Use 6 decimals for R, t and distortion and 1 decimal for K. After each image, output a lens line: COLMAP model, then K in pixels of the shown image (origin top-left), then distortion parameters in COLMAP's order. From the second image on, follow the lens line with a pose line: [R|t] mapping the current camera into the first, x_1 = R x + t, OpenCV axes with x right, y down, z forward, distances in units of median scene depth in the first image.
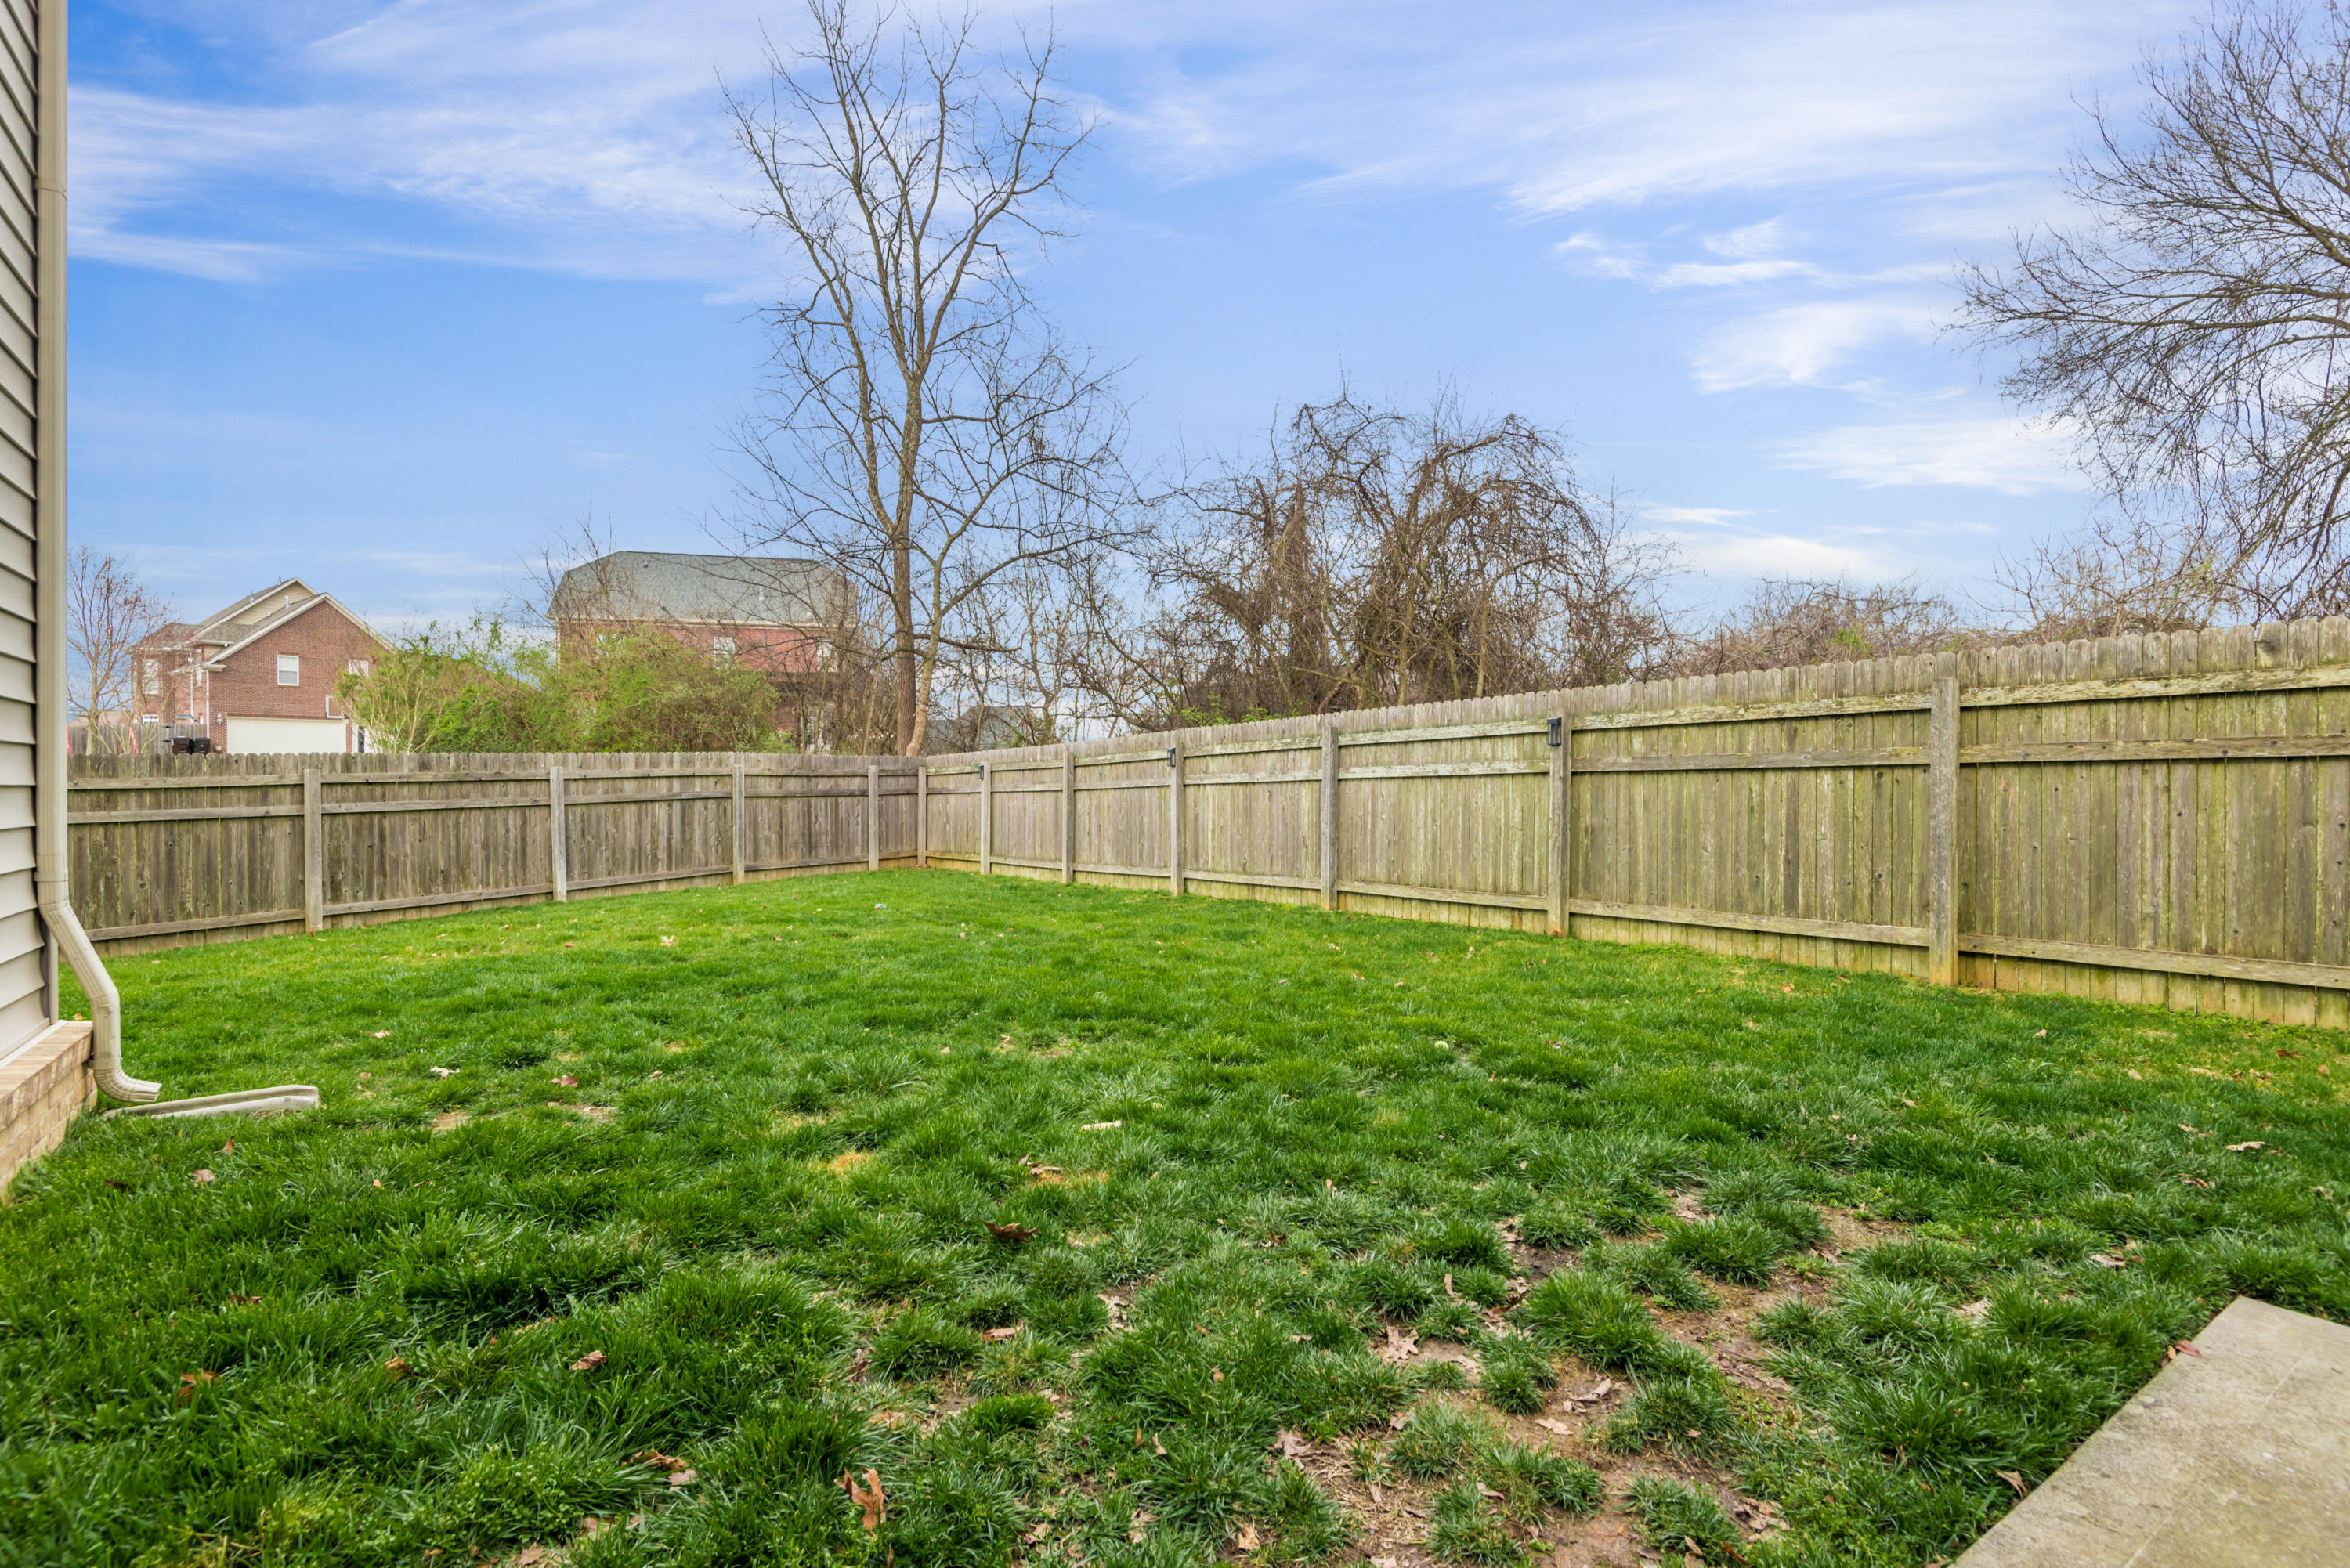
lens RADIAL K [[1106.2, 0, 1182.5], [0, 1106.2, 789.4], [0, 0, 1]] dist [0.018059, -0.012277]
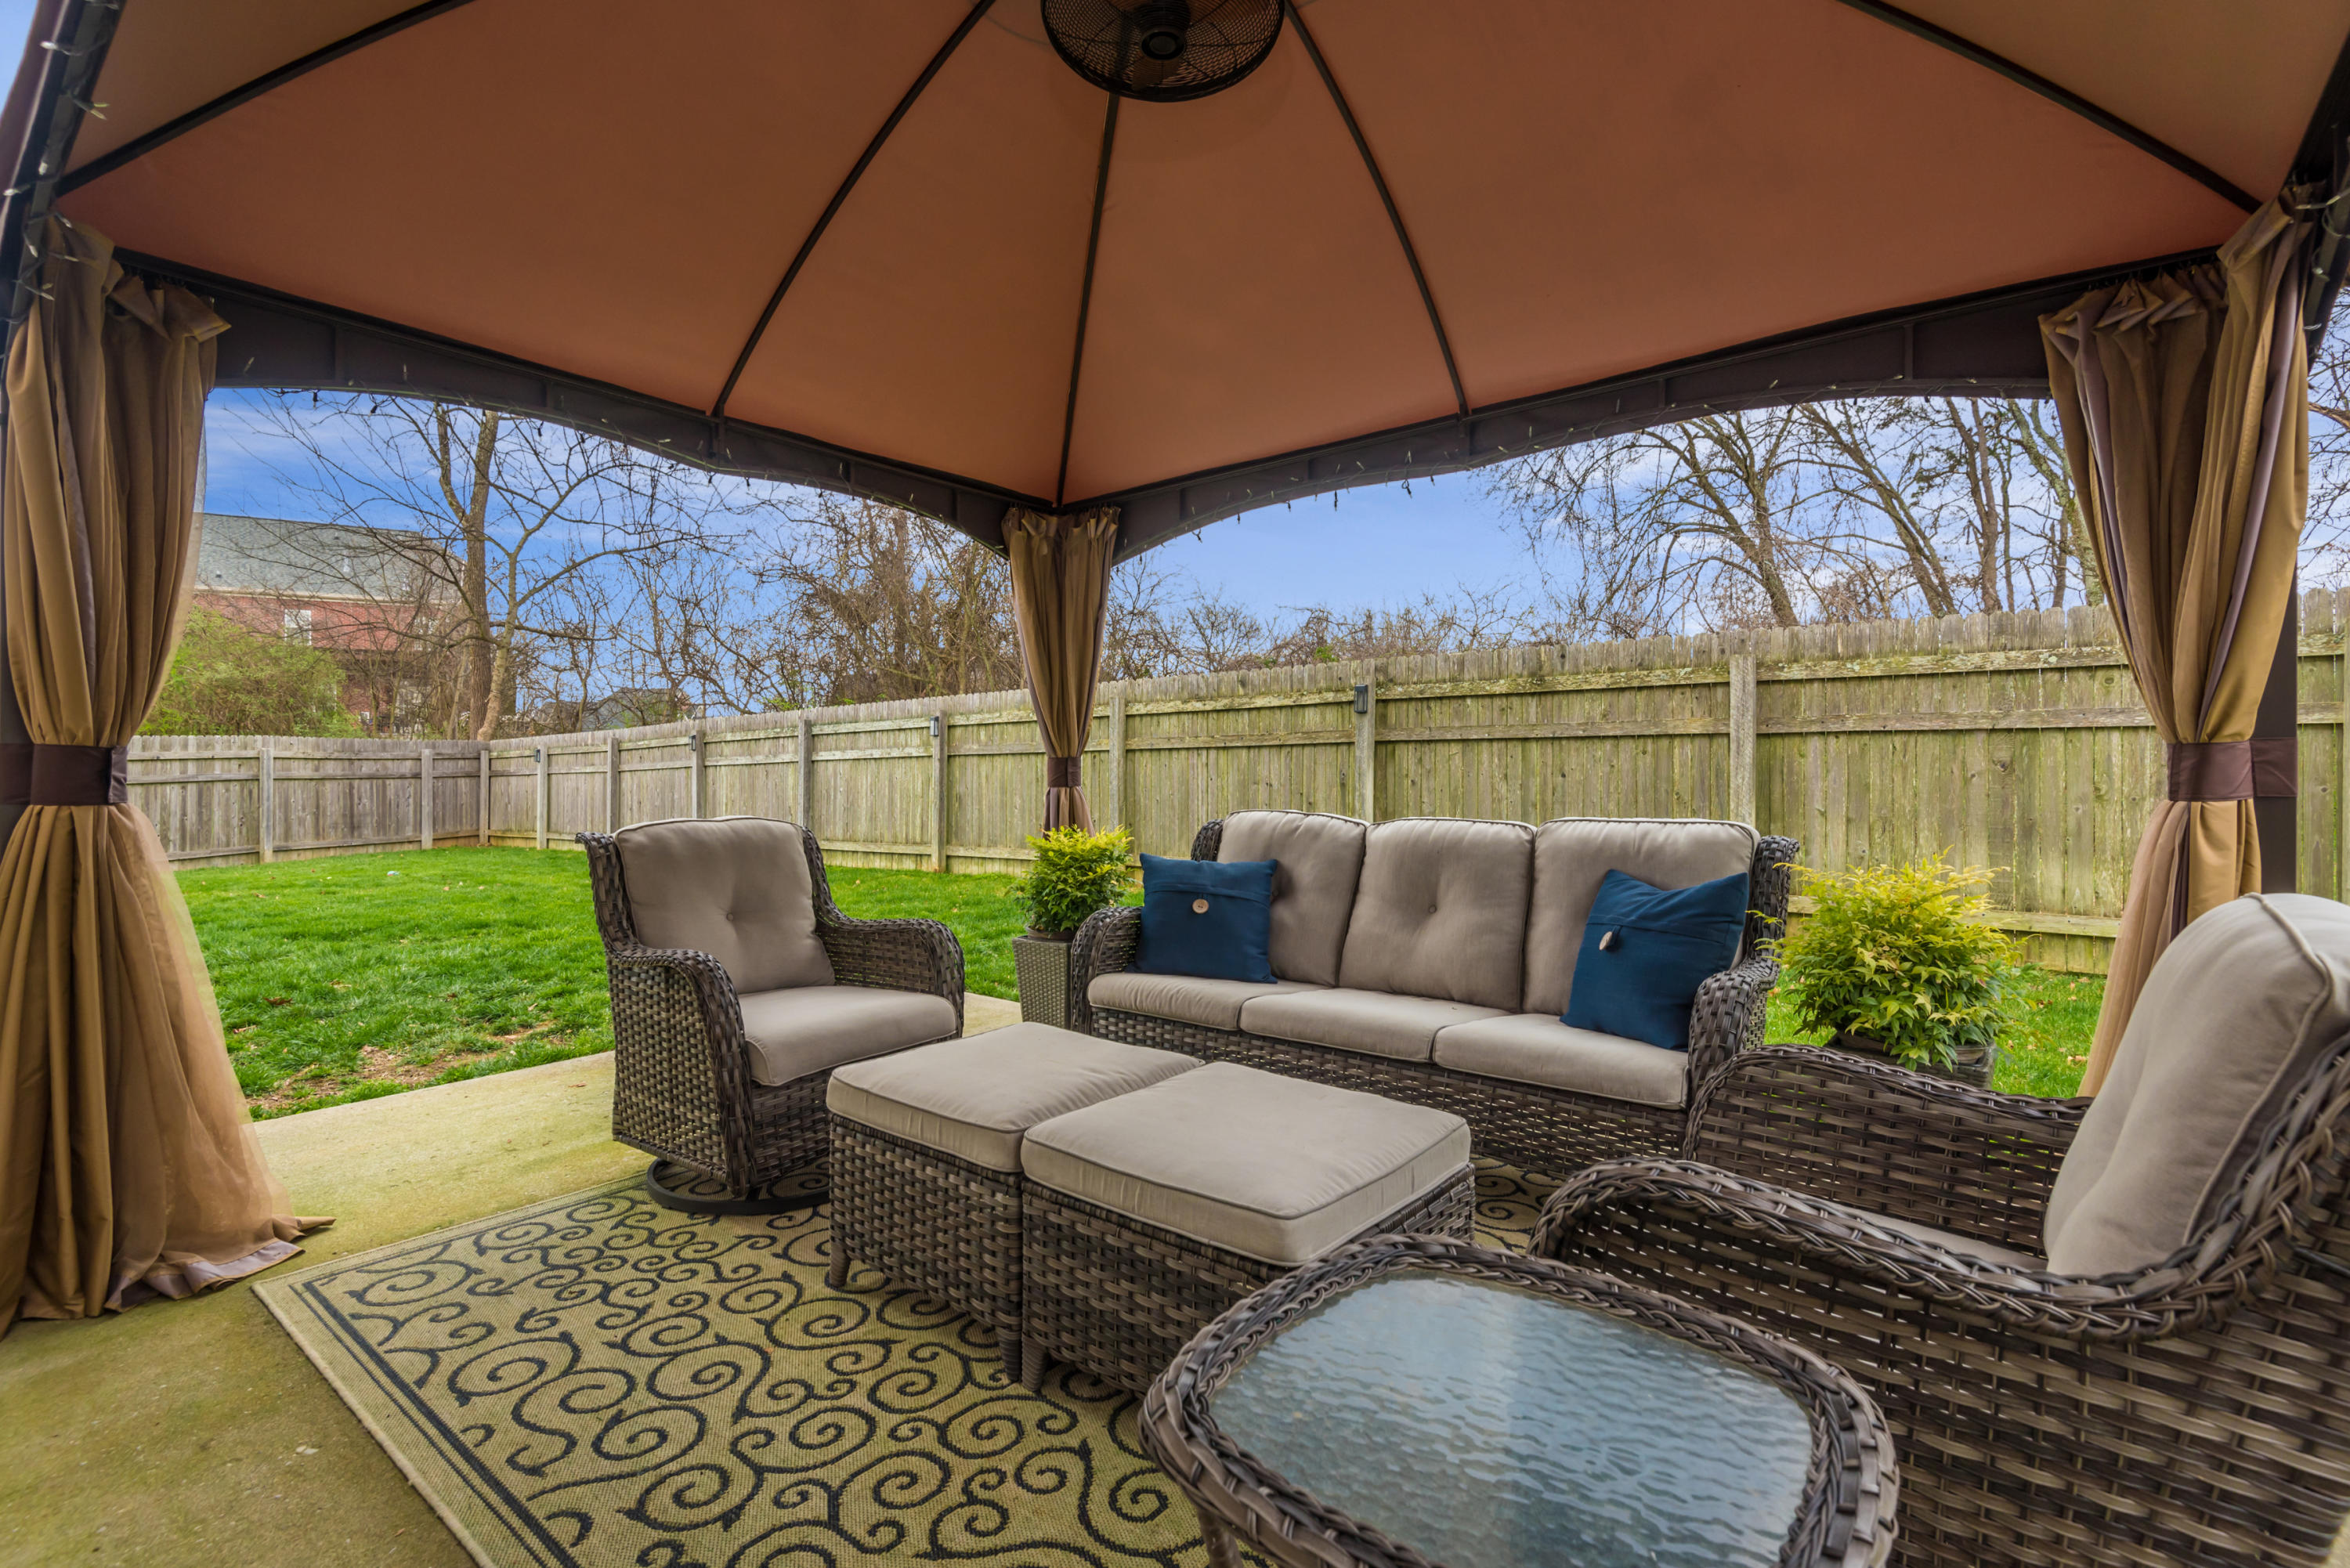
lens RADIAL K [[1064.2, 0, 1167.6], [0, 1064.2, 761.5], [0, 0, 1]] dist [0.025672, -0.013692]
pose [[0.961100, 0.000011, 0.276201, 0.125279], [0.003311, 0.999928, -0.011562, 0.004449], [-0.276181, 0.012027, 0.961030, -0.189838]]
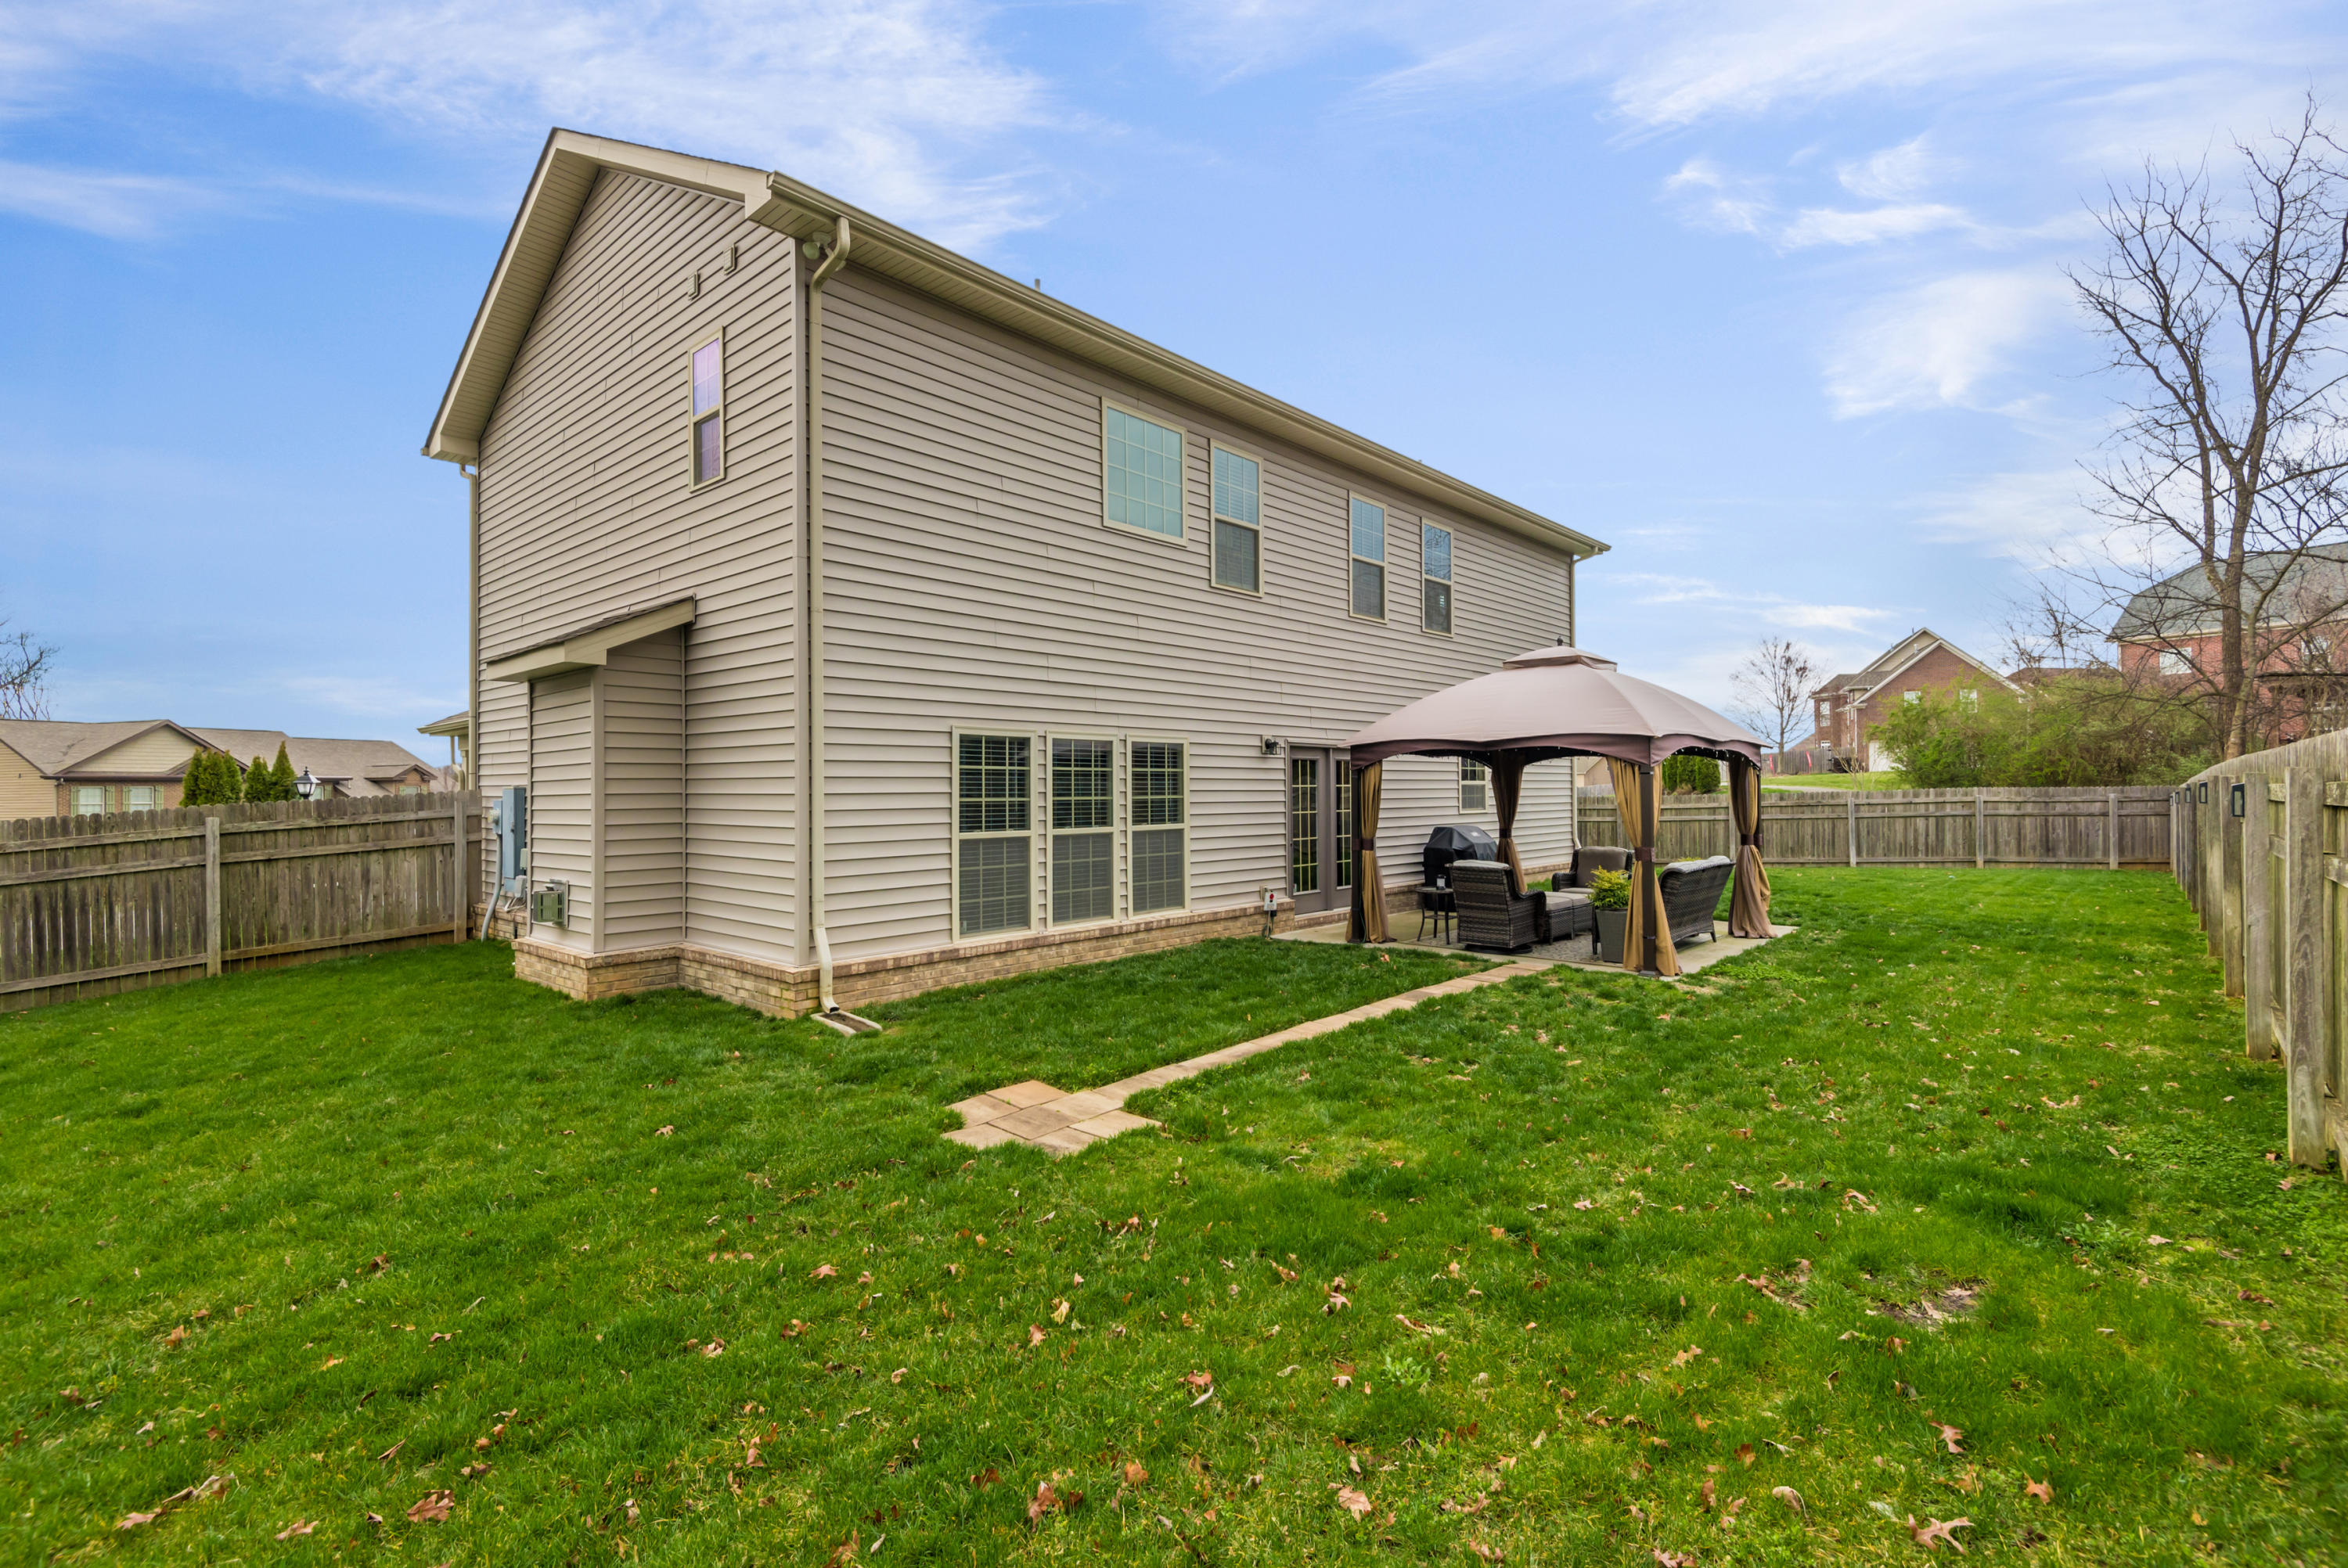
lens RADIAL K [[1063.2, 0, 1178.3], [0, 1063.2, 782.8], [0, 0, 1]] dist [0.025672, -0.013692]
pose [[0.229299, -0.002430, -0.973353, 0.823722], [0.000285, 0.999997, -0.002430, -0.035742], [0.973356, 0.000280, 0.229299, -0.477383]]
